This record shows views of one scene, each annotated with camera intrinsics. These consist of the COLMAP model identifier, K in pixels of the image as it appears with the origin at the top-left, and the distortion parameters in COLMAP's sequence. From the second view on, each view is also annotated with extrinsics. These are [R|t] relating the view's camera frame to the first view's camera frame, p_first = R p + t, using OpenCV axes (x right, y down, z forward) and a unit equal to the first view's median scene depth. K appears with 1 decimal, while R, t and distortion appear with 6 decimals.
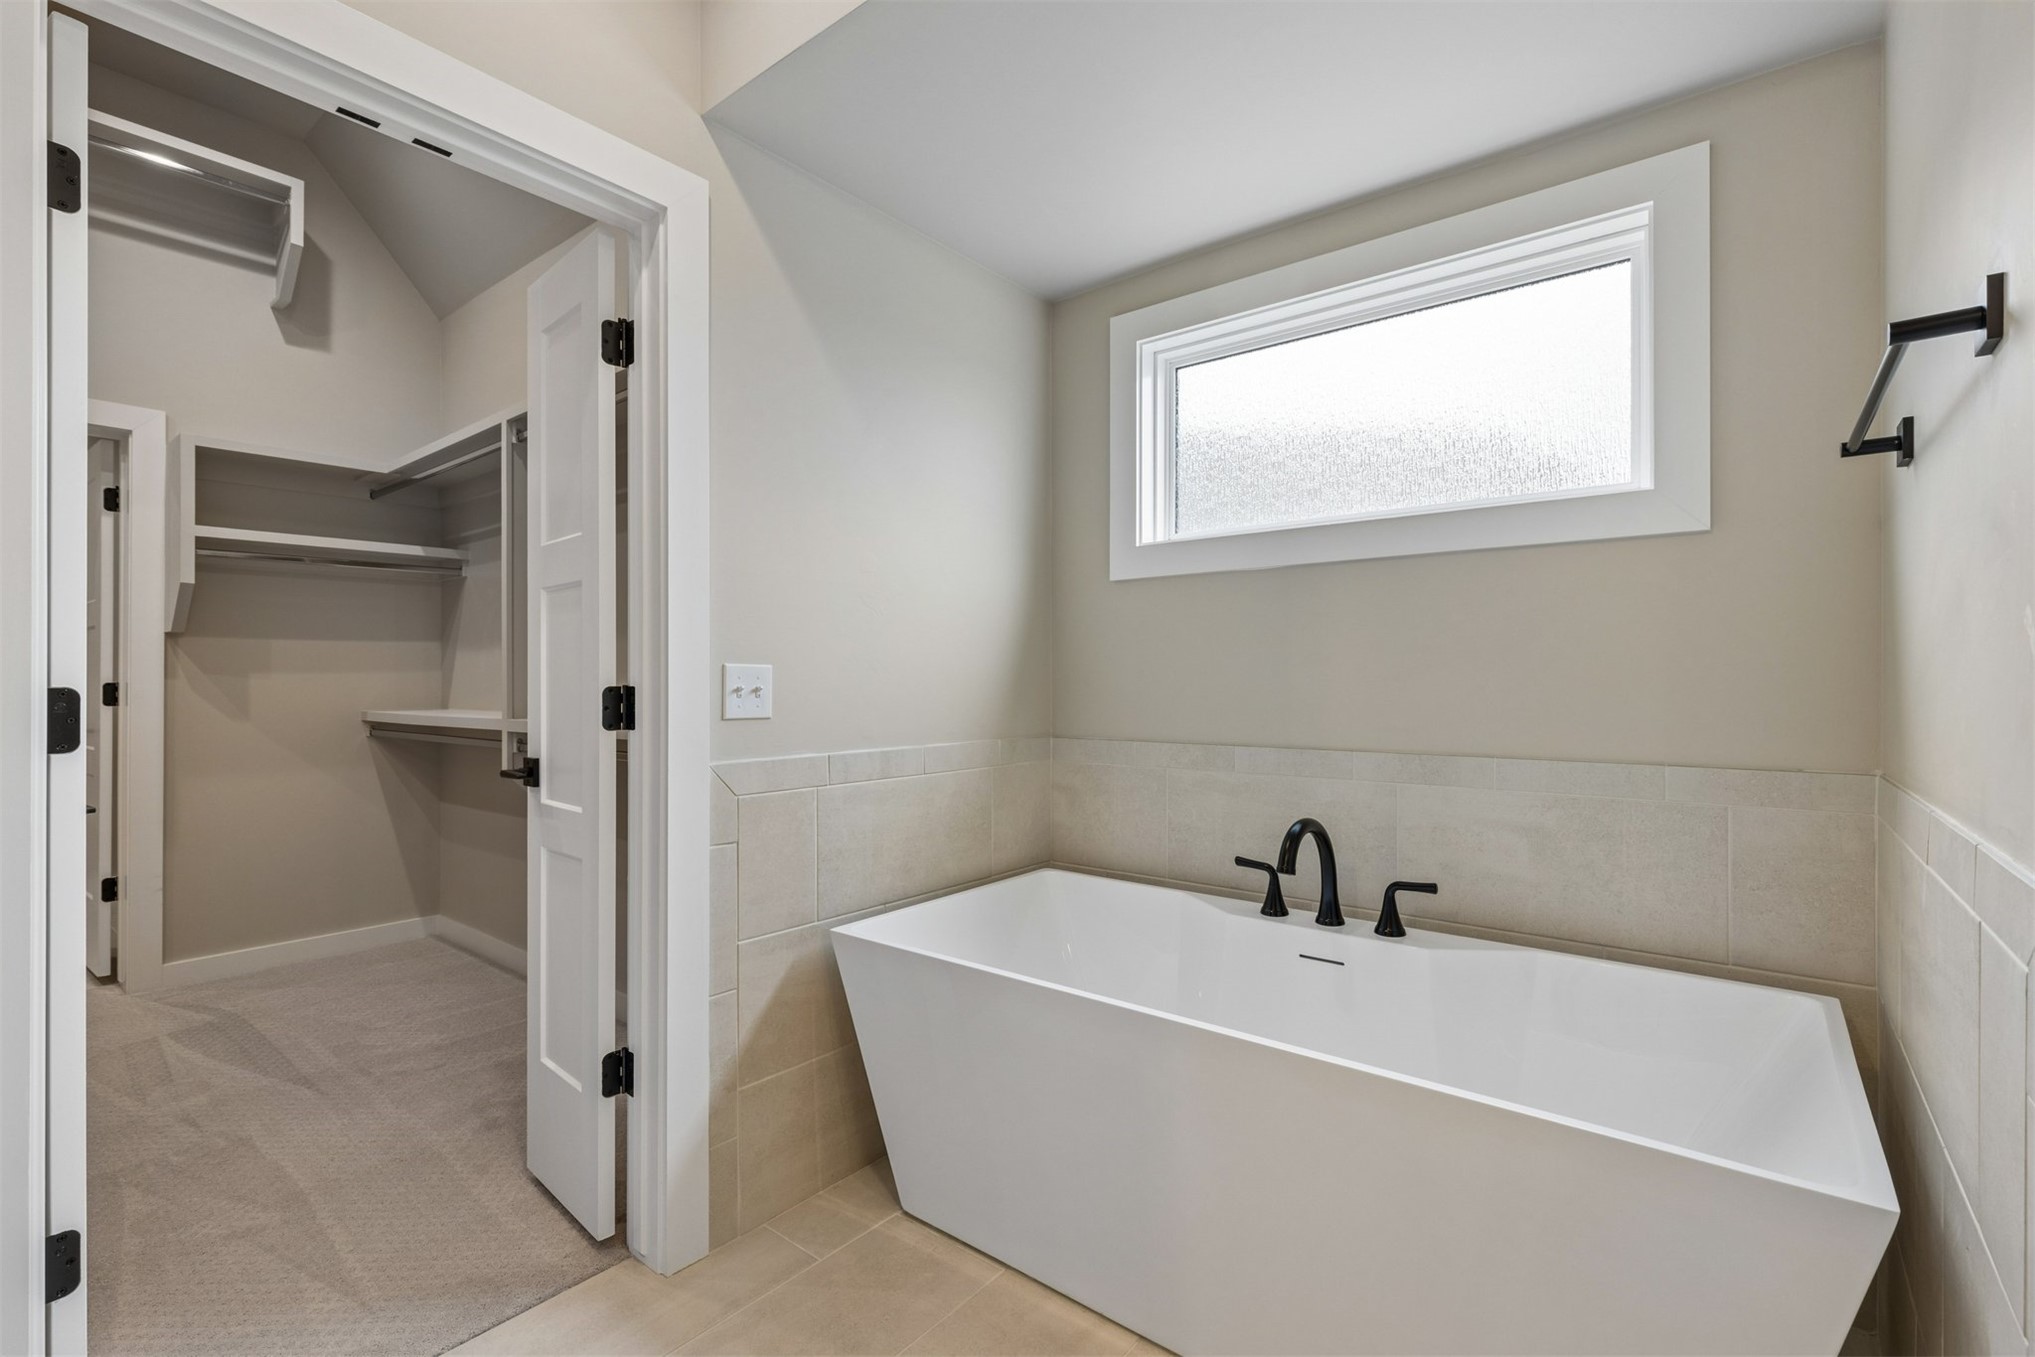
lens RADIAL K [[911.9, 0, 1017.5], [0, 911.9, 678.5], [0, 0, 1]] dist [0.000001, -0.000583]
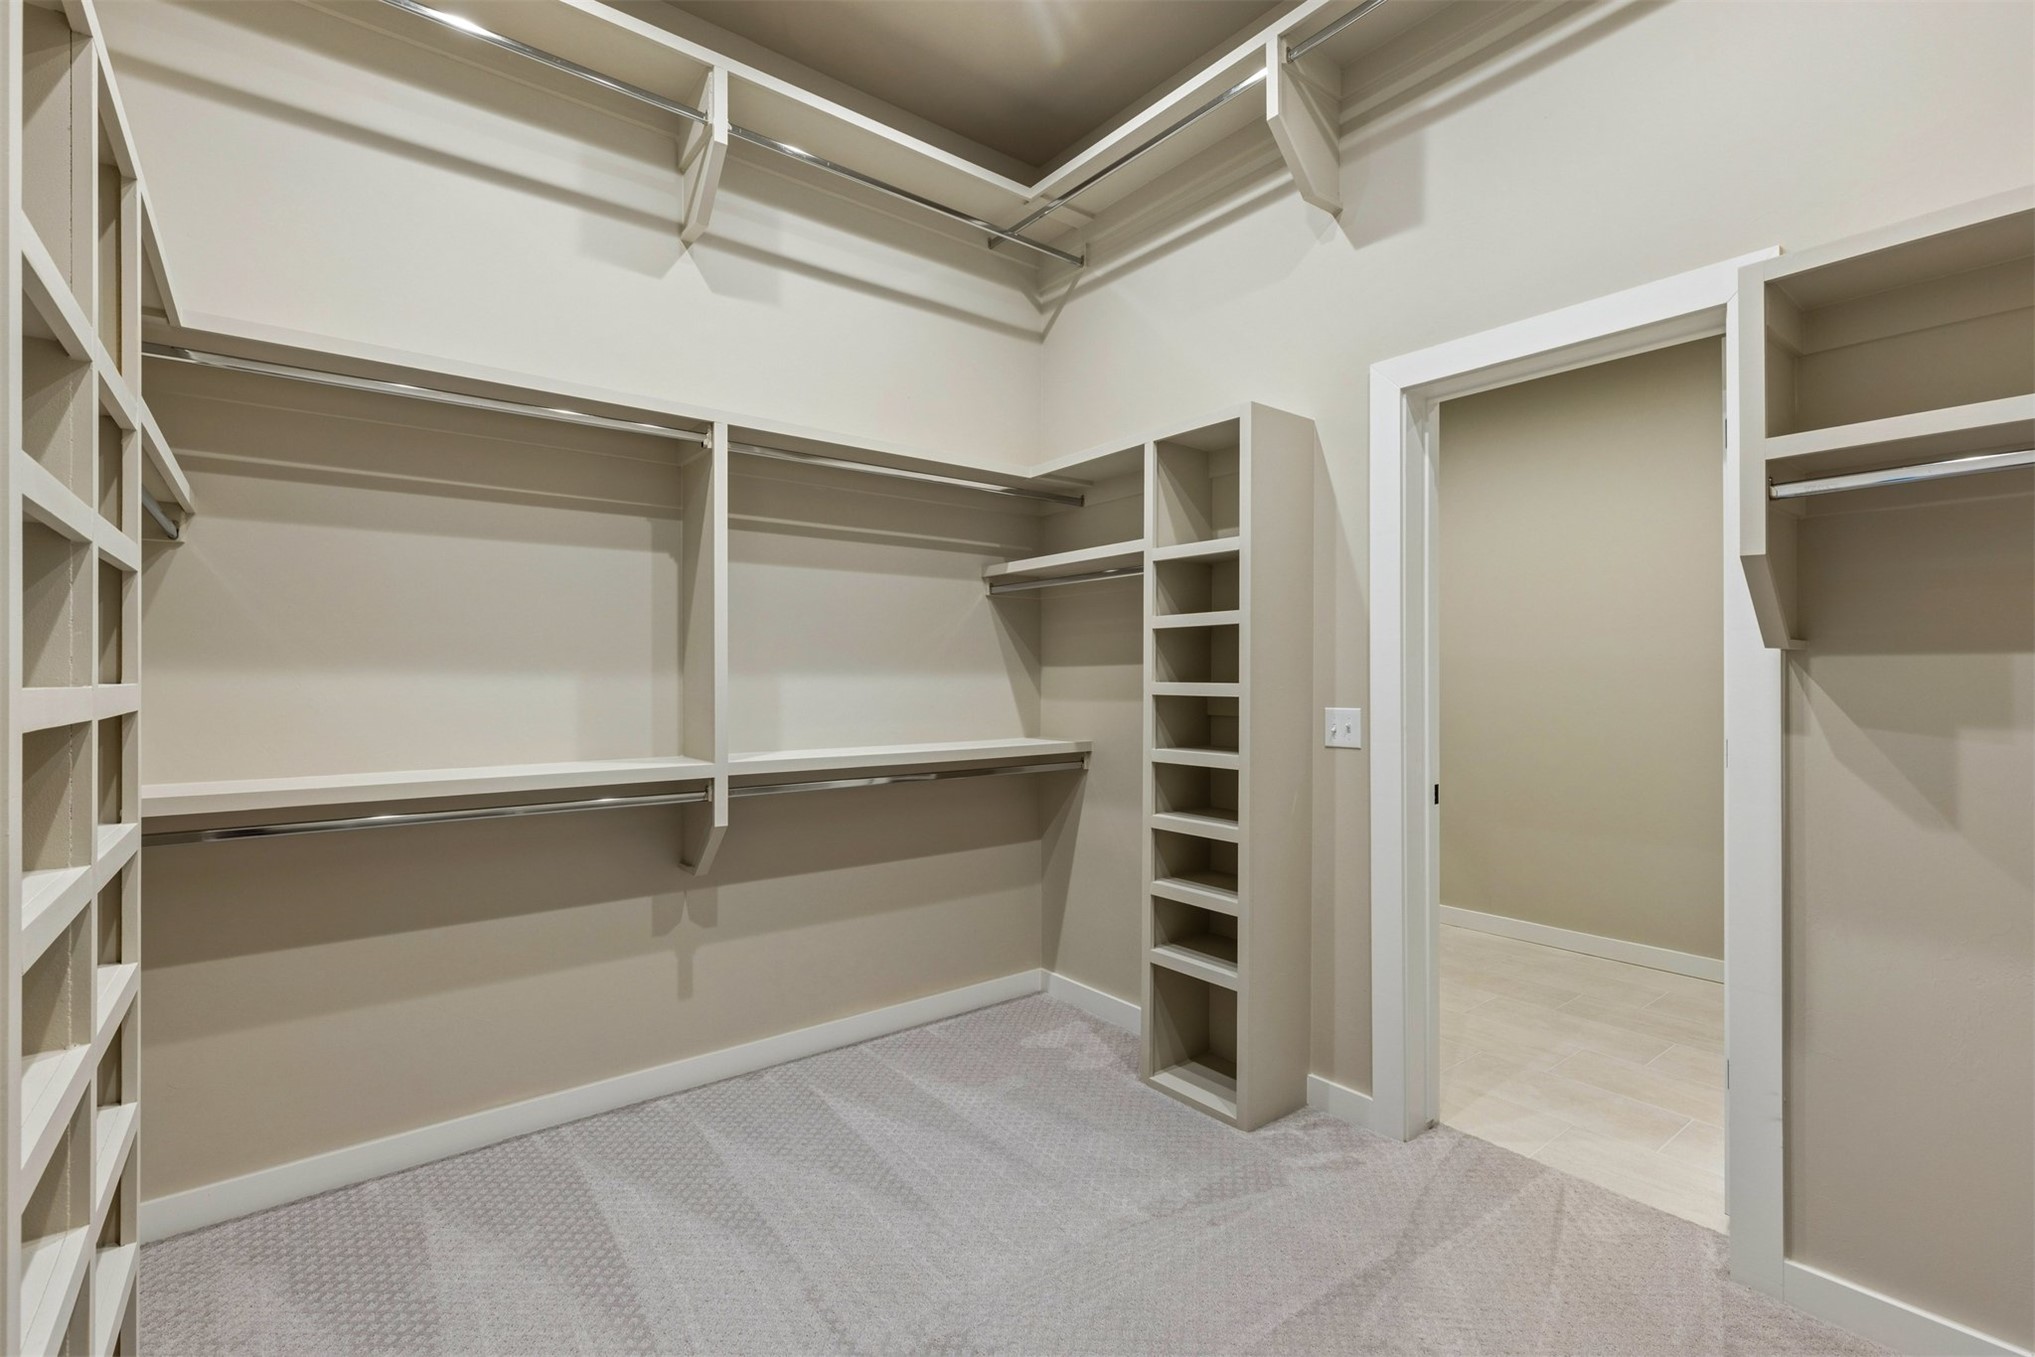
lens RADIAL K [[911.9, 0, 1017.5], [0, 911.9, 678.5], [0, 0, 1]] dist [0.000001, -0.000583]
pose [[-0.220969, 0.000422, -0.975281, -0.296161], [0.001388, 0.999999, 0.000118, -0.033115], [0.975280, -0.001328, -0.220969, 0.663286]]
